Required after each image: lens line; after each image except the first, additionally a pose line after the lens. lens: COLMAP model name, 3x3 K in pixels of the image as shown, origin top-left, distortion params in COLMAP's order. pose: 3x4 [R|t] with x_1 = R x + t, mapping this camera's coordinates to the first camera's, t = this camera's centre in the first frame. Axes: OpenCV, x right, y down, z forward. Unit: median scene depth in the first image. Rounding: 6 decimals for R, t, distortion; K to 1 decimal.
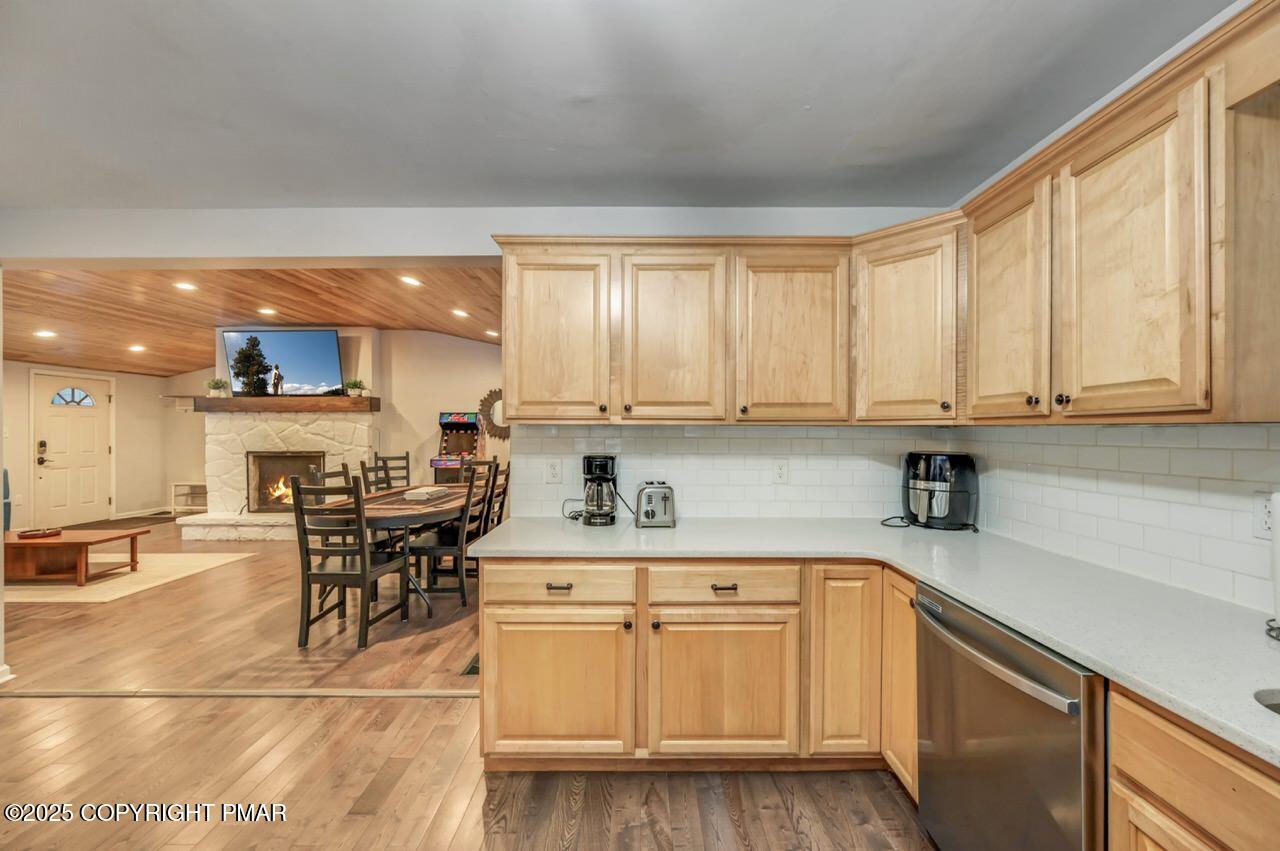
lens RADIAL K [[505.1, 0, 643.4], [0, 505.1, 426.7], [0, 0, 1]] dist [-0.002115, -0.000034]
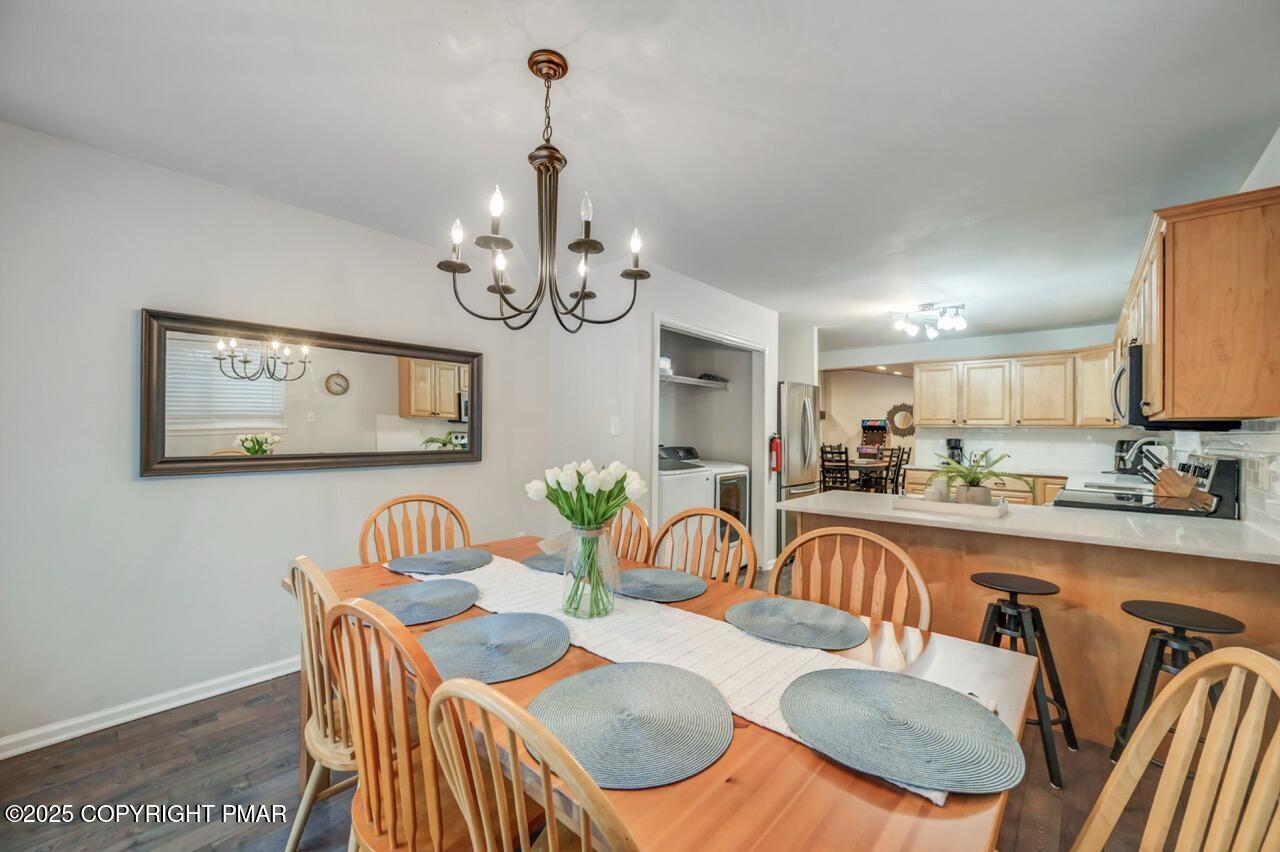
lens RADIAL K [[505.1, 0, 645.0], [0, 505.1, 428.5], [0, 0, 1]] dist [-0.002115, -0.000034]
pose [[0.753956, 0.001738, -0.656922, 0.410633], [-0.002444, 0.999997, -0.000159, 0.006495], [0.656920, 0.001725, 0.753958, -1.955754]]
